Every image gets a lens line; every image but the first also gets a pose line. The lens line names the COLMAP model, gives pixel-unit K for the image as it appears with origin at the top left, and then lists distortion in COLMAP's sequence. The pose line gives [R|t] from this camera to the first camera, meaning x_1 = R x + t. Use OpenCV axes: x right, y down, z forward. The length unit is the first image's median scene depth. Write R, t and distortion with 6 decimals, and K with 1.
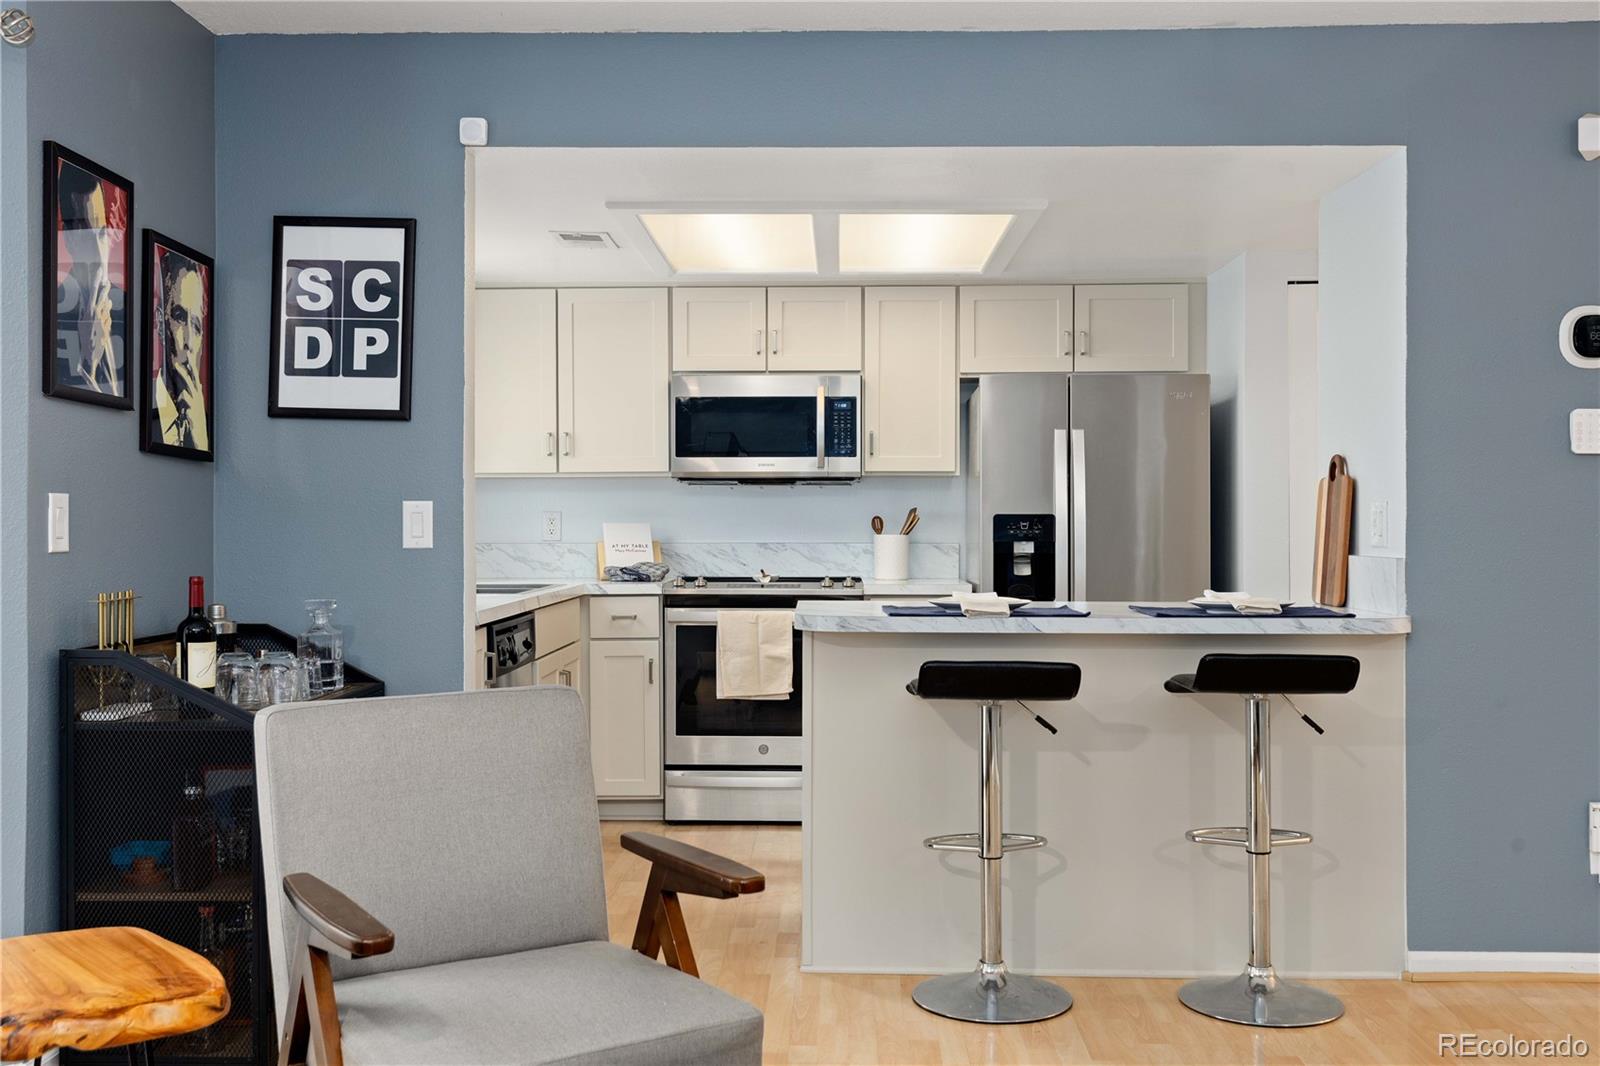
lens RADIAL K [[1561.6, 0, 783.4], [0, 1561.6, 523.2], [0, 0, 1]] dist [-0.001536, 0.000000]
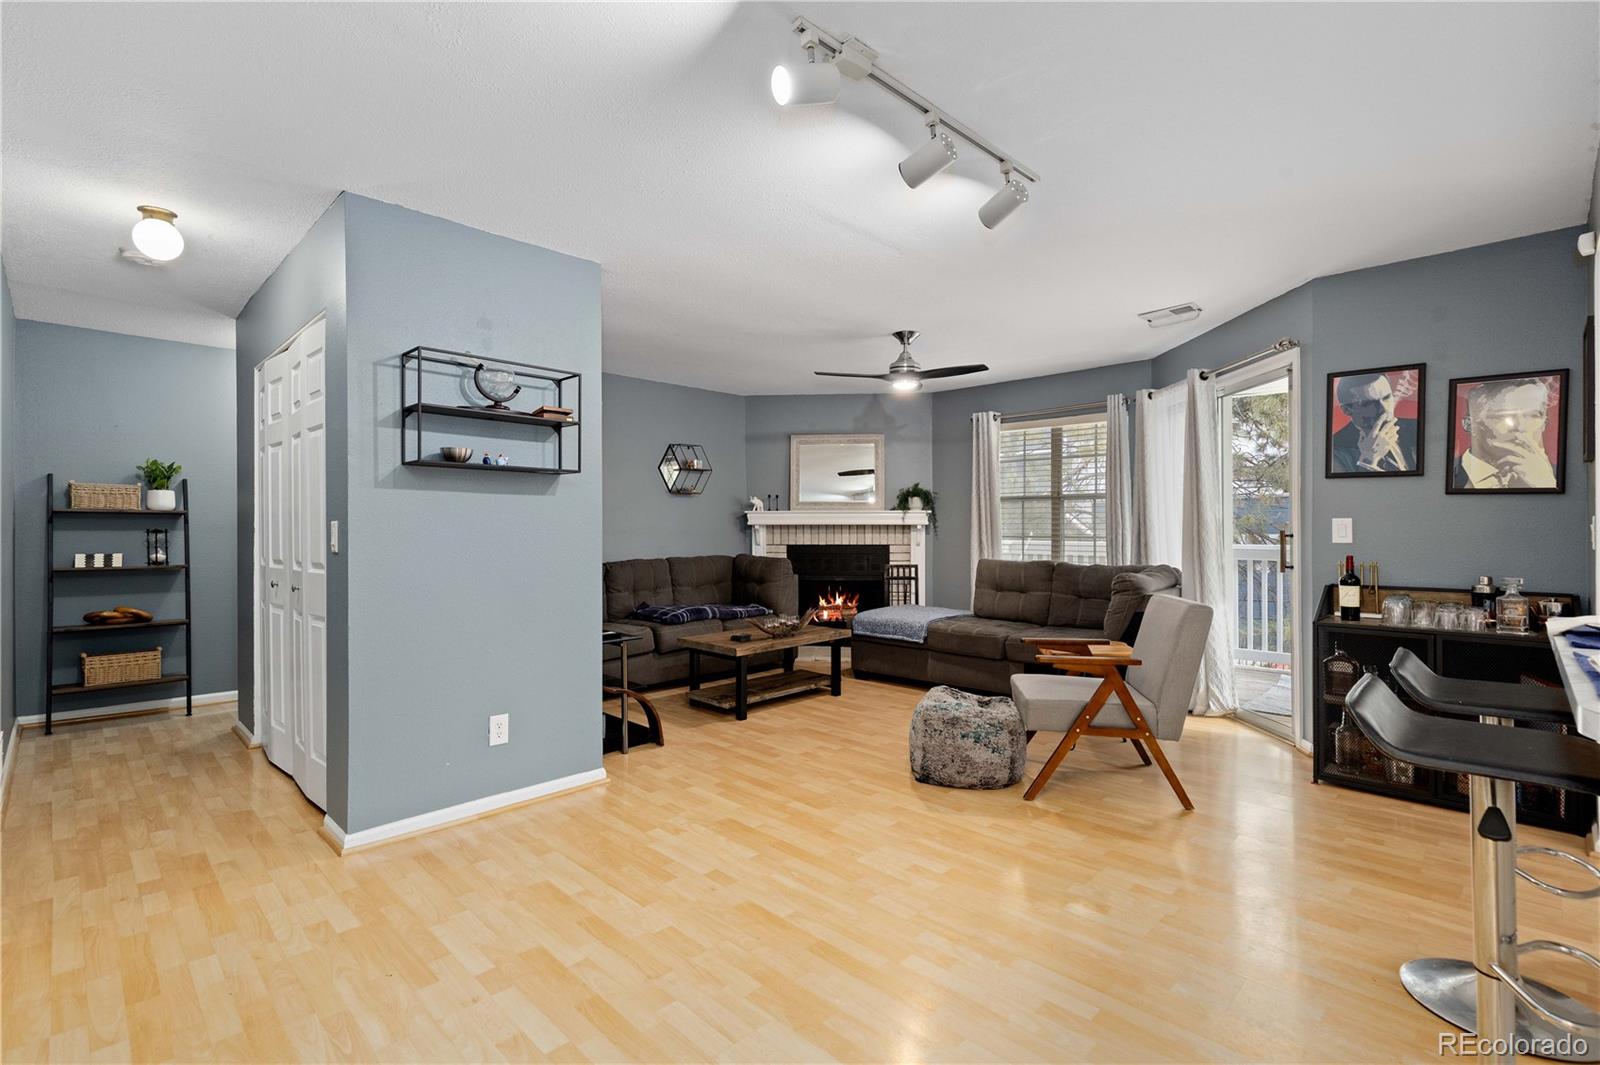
lens RADIAL K [[730.1, 0, 792.9], [0, 730.1, 524.6], [0, 0, 1]] dist [0.008654, -0.000751]
pose [[-0.681957, -0.002388, -0.731388, 0.503515], [0.001176, 0.999990, -0.004363, -0.002935], [0.731391, -0.003835, -0.681947, 0.629997]]
